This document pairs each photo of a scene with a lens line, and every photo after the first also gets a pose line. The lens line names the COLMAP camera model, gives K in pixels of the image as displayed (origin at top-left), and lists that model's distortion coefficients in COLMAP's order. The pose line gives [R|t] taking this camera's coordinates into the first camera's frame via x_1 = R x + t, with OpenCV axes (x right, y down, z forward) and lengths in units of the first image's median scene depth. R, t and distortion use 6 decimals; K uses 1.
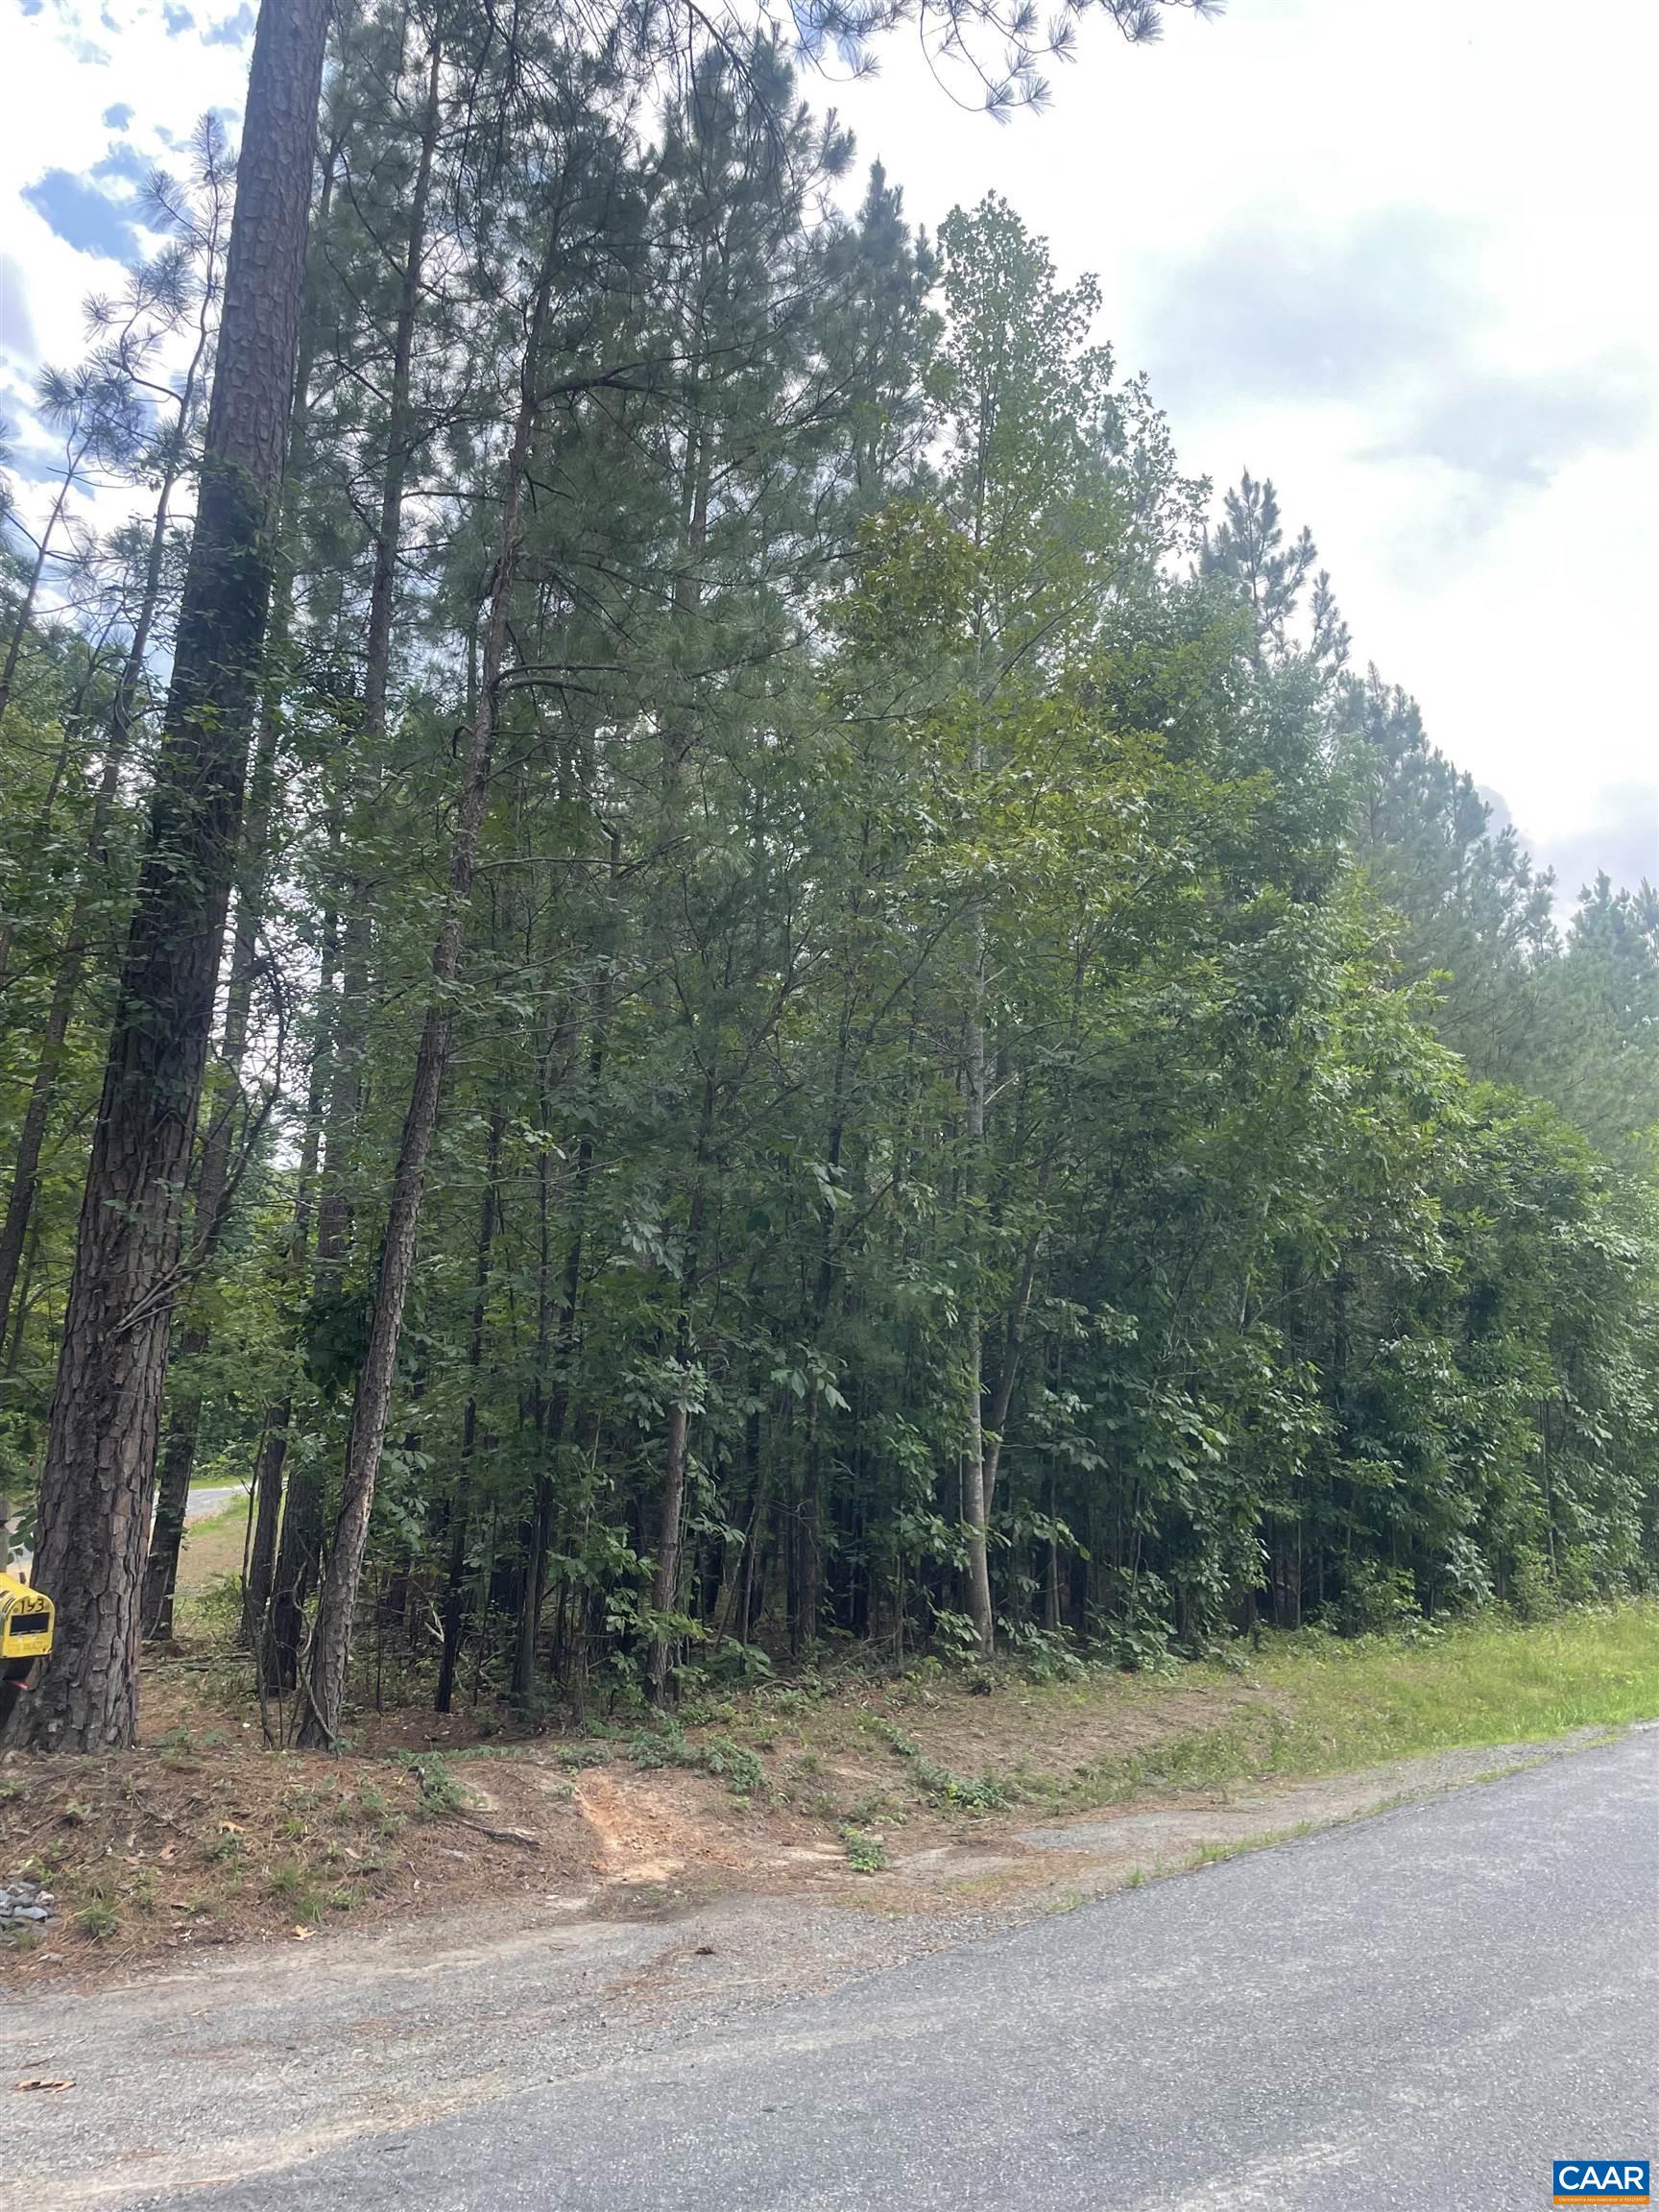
lens RADIAL K [[1648.9, 0, 820.0], [0, 1648.9, 1082.8], [0, 0, 1]] dist [0.079246, -0.115038]
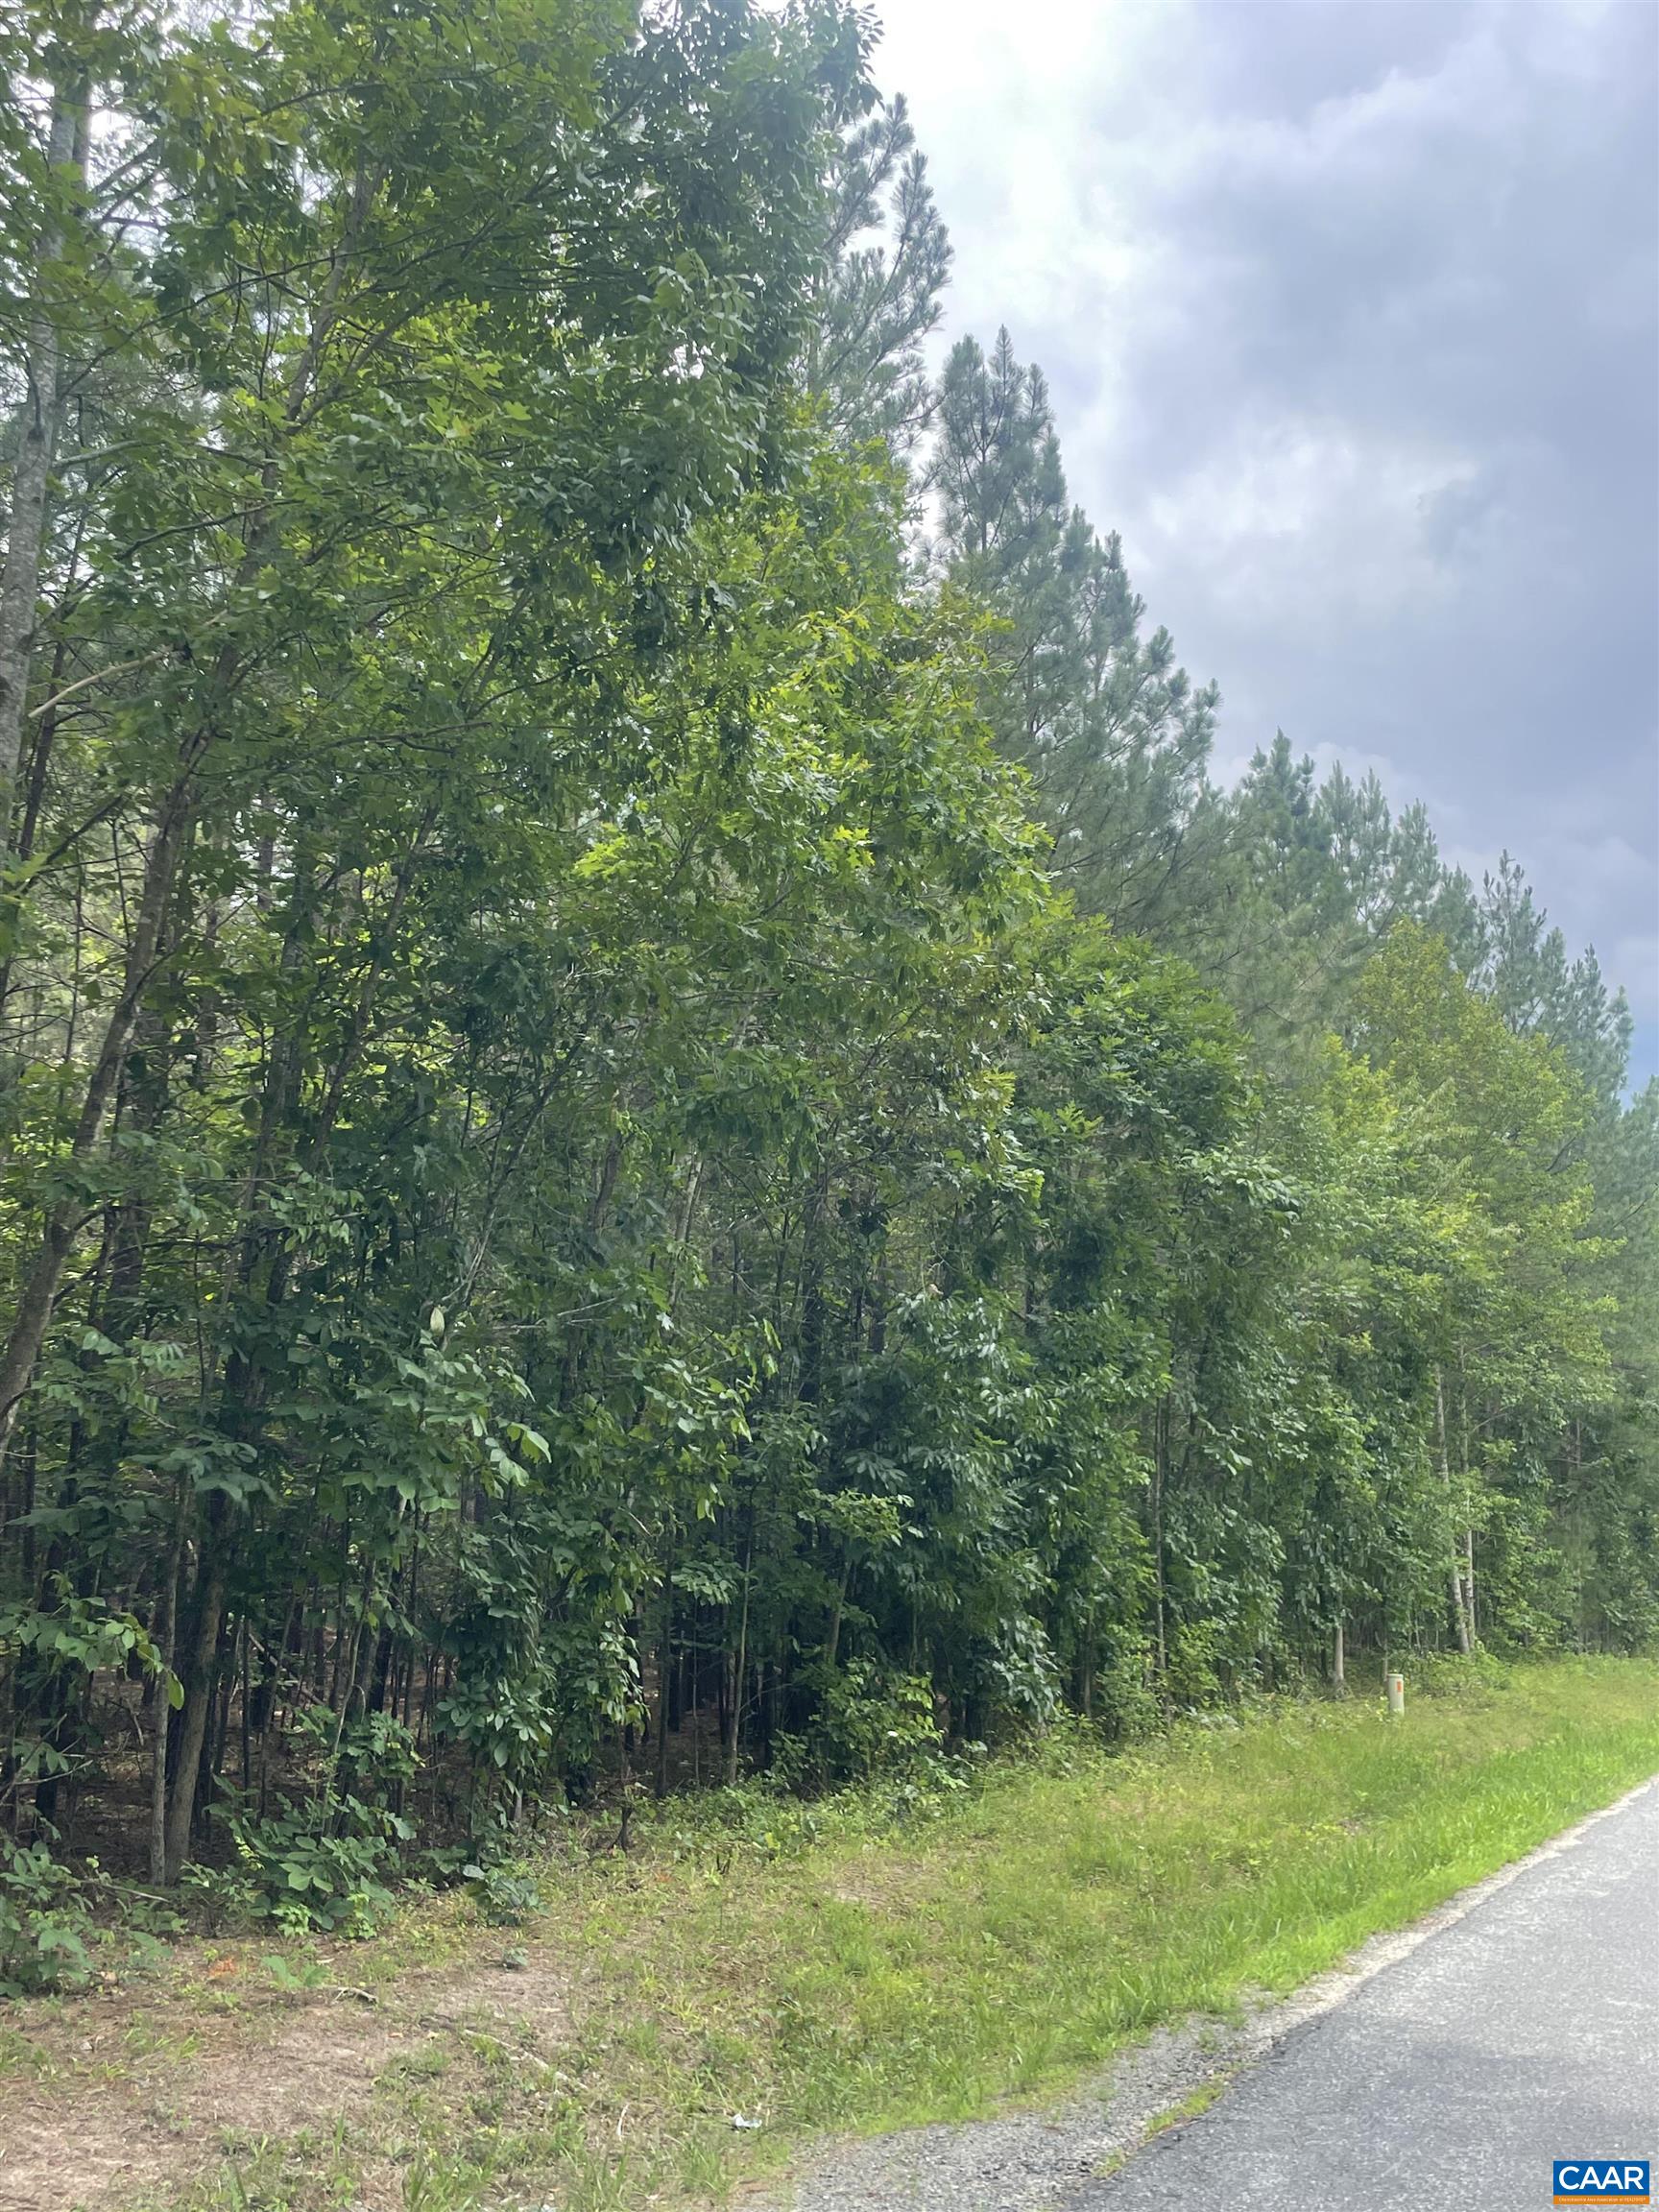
lens RADIAL K [[1966.9, 0, 829.5], [0, 1966.9, 1106.0], [0, 0, 1]] dist [0.078491, -0.002046]
pose [[0.974144, 0.045777, 0.221240, 0.186645], [-0.050238, 0.998631, 0.014577, 0.095999], [-0.220270, -0.025315, 0.975110, 0.388688]]
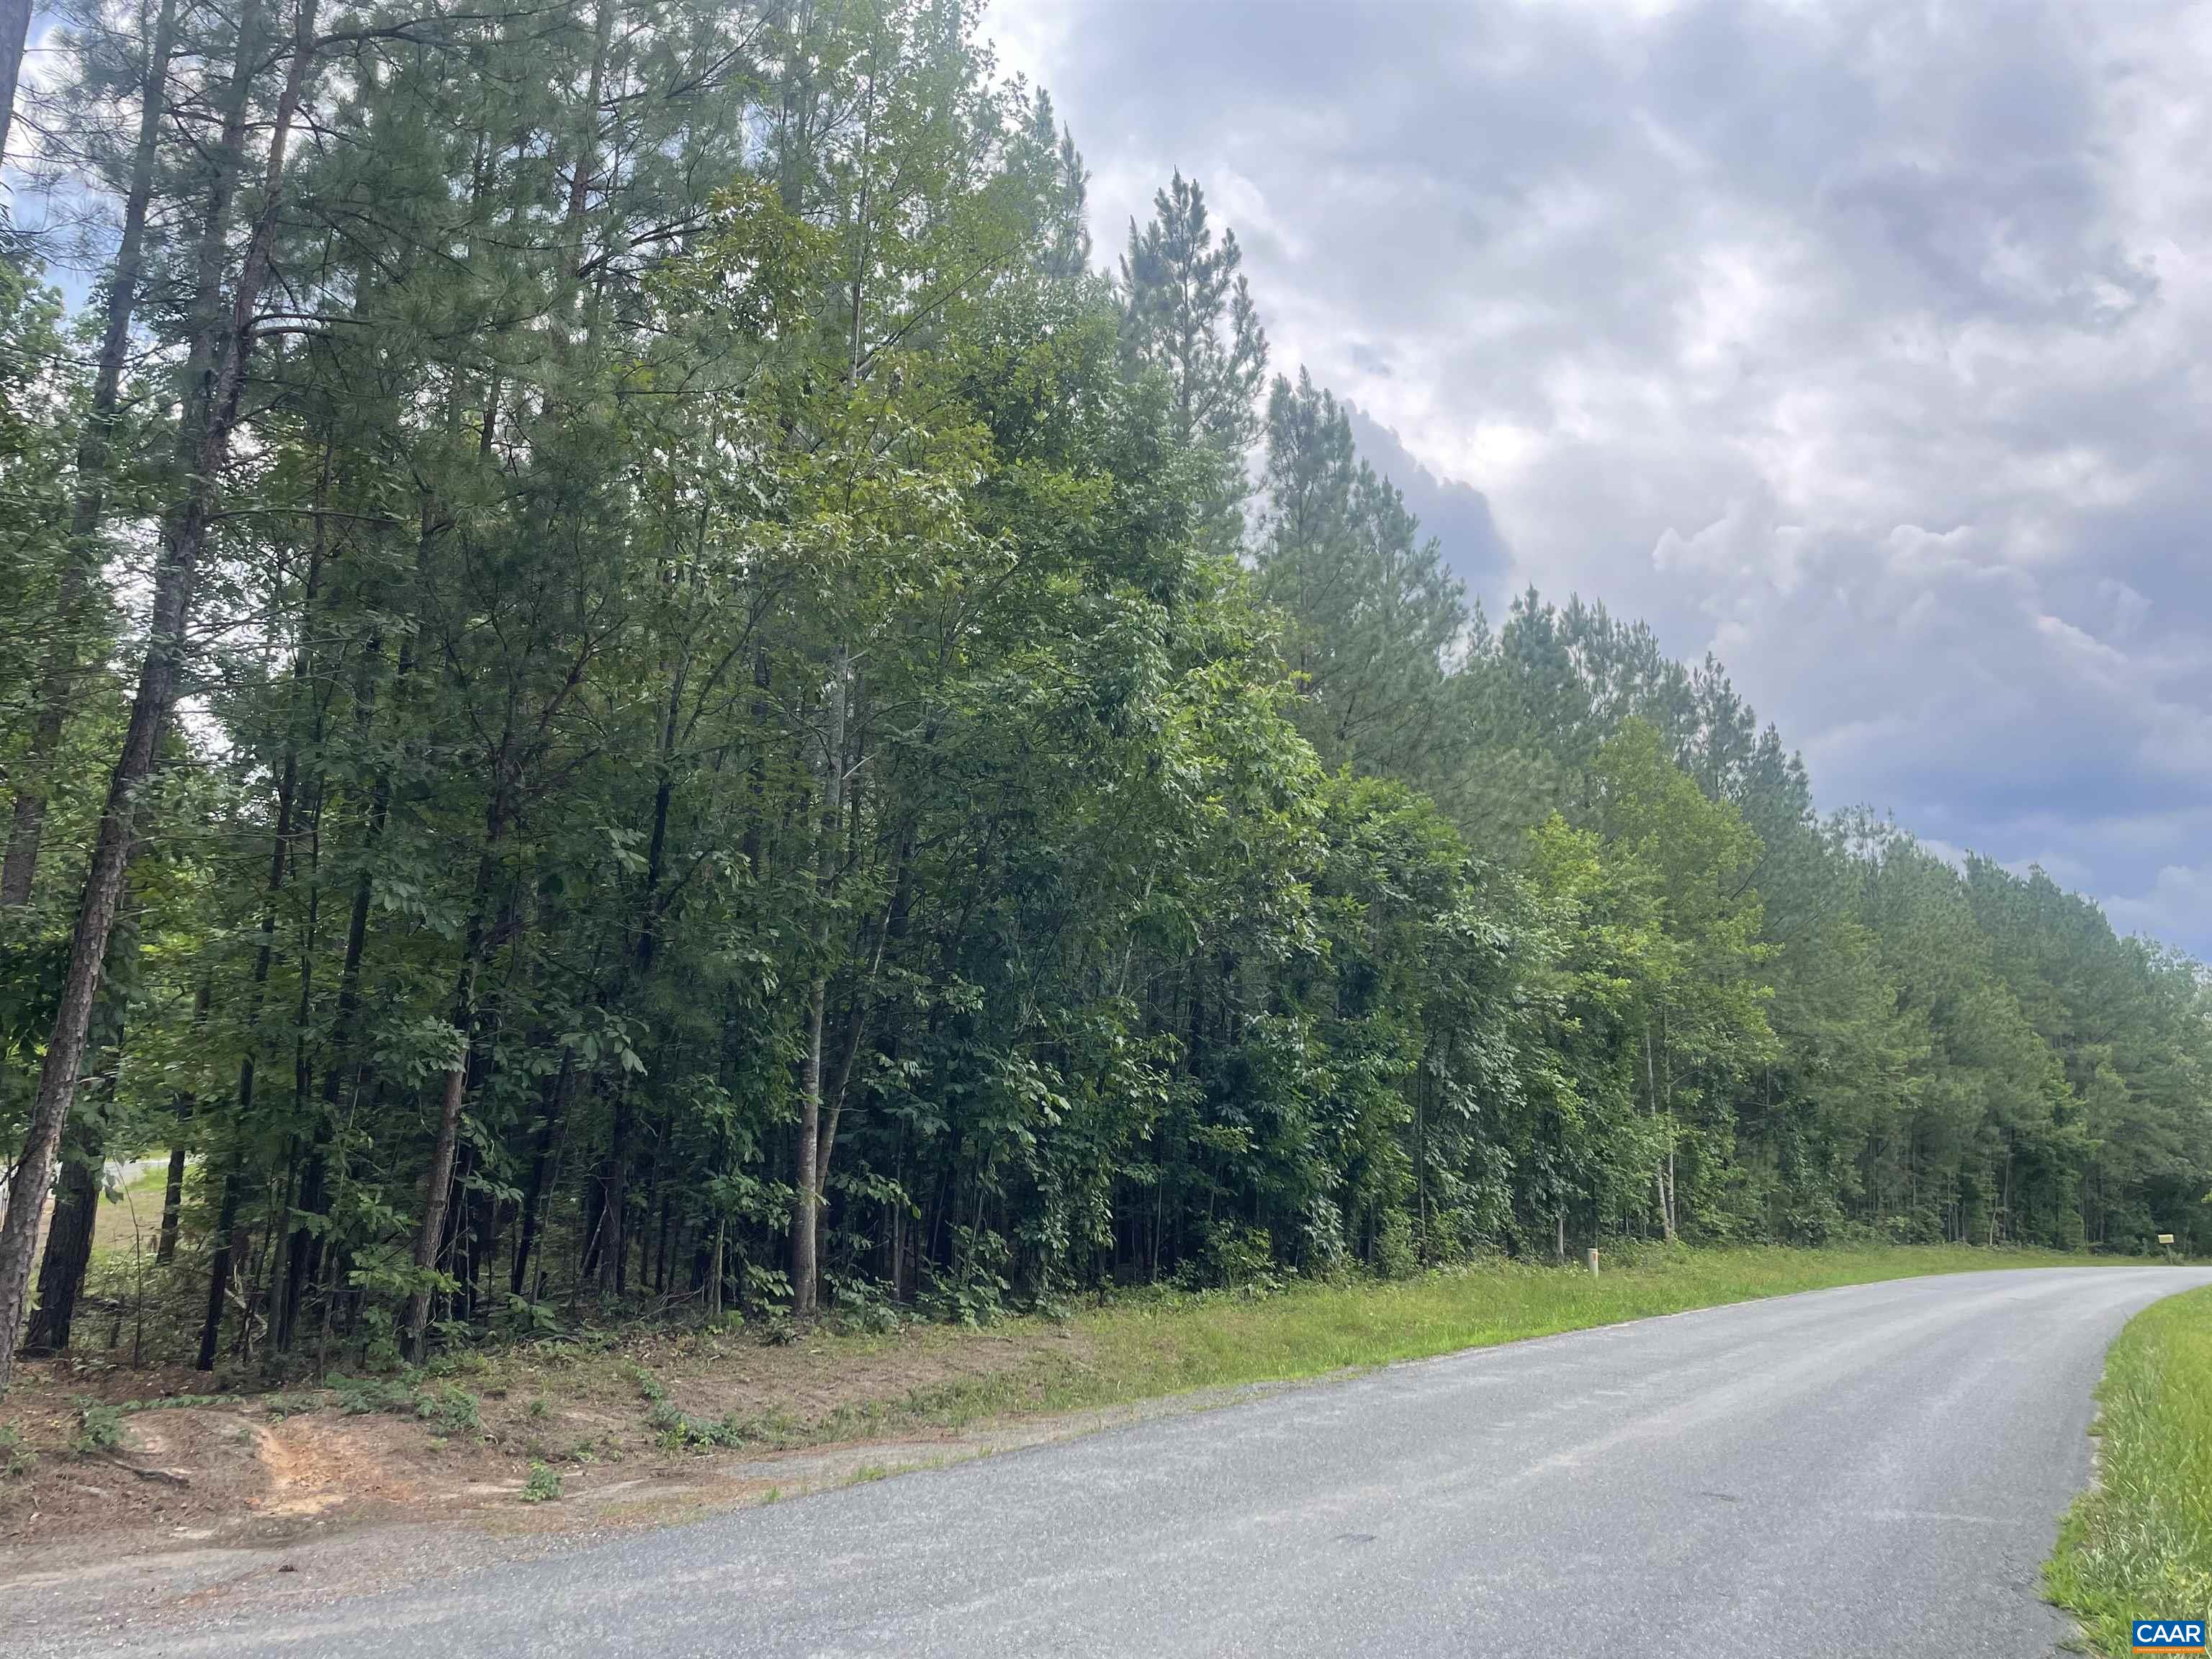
lens RADIAL K [[1656.9, 0, 1088.9], [0, 1656.9, 821.0], [0, 0, 1]] dist [0.107791, -0.144523]
pose [[0.988012, 0.035026, 0.150350, 0.090056], [-0.040545, 0.998606, 0.033795, -0.001722], [-0.148957, -0.039486, 0.988055, -0.037364]]
